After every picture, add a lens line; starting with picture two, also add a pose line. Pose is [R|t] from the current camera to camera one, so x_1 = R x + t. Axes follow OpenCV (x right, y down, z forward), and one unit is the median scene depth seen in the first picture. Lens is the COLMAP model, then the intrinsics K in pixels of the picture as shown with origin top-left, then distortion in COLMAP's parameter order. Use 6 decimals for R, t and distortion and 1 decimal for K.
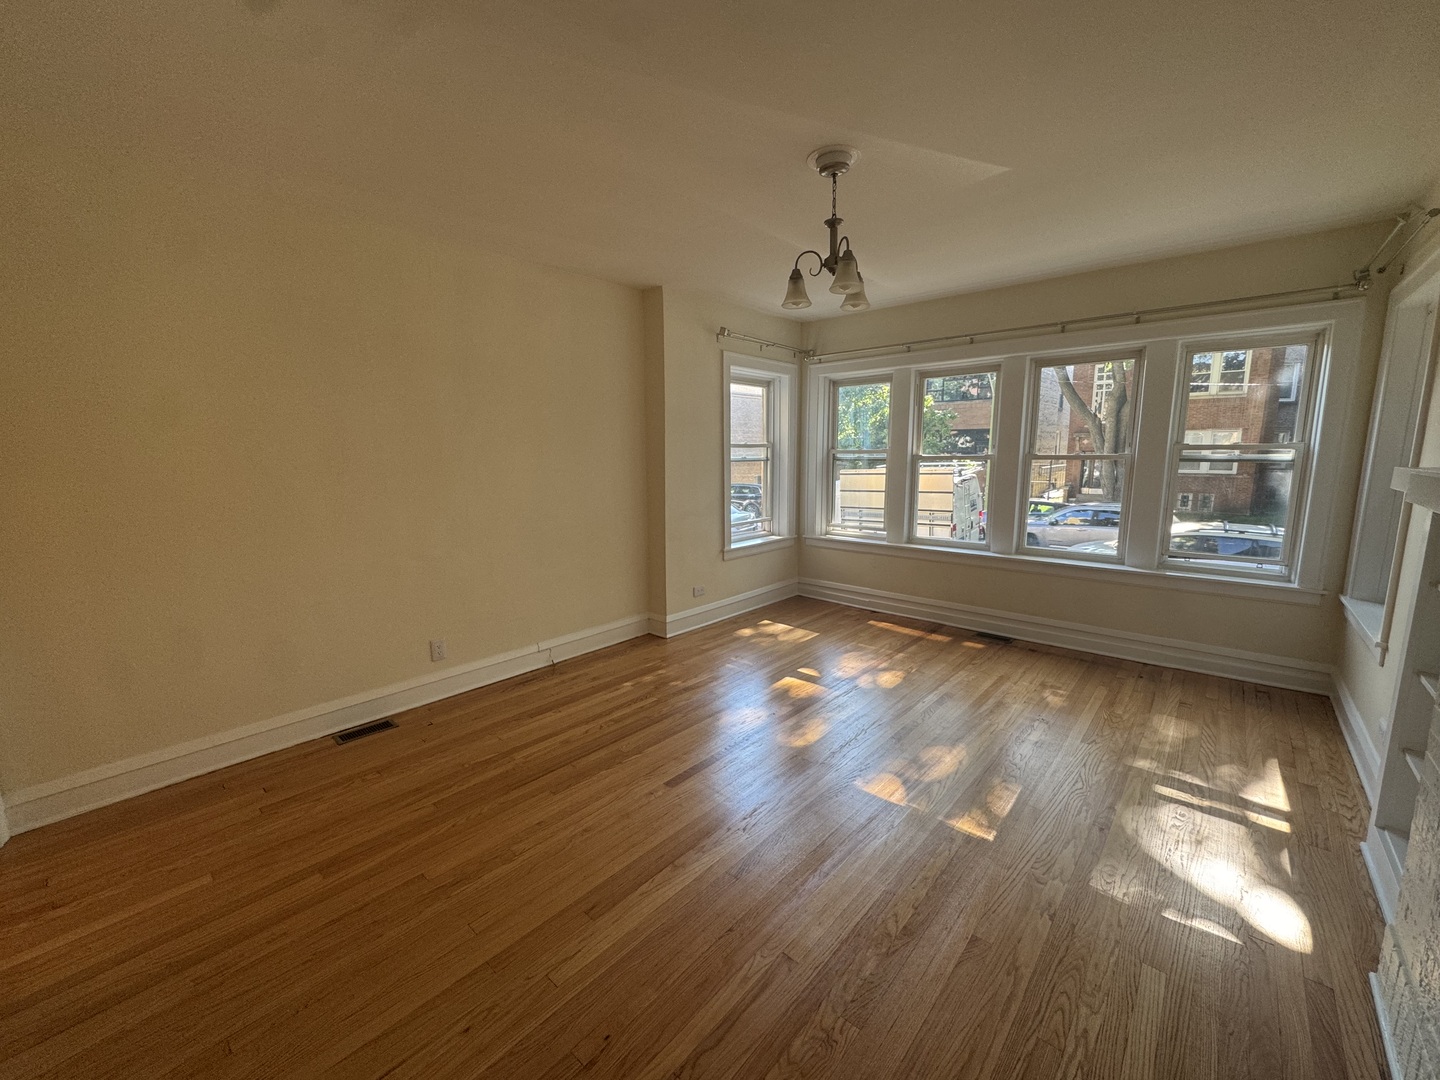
lens RADIAL K [[574.7, 0, 719.8], [0, 574.7, 538.8], [0, 0, 1]] dist [-0.002491, -0.000196]
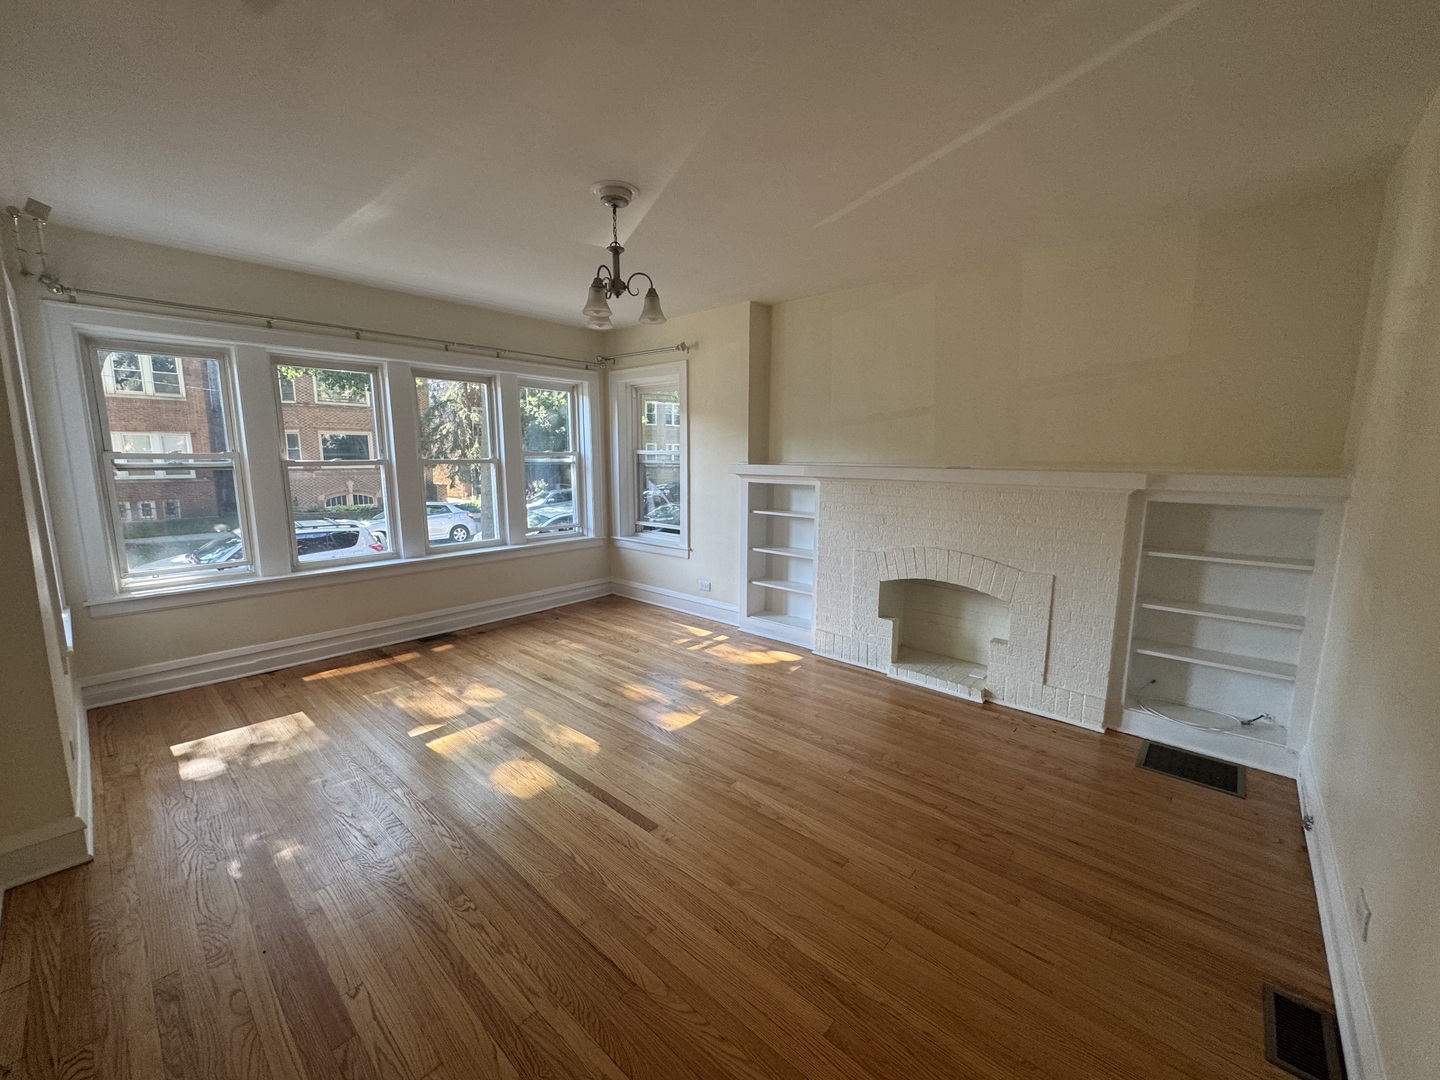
lens RADIAL K [[574.7, 0, 719.8], [0, 574.7, 538.8], [0, 0, 1]] dist [-0.002491, -0.000196]
pose [[0.002278, -0.139675, 0.990195, -0.542766], [0.146191, 0.979606, 0.137844, -0.073134], [-0.989254, 0.144443, 0.022651, 0.479165]]
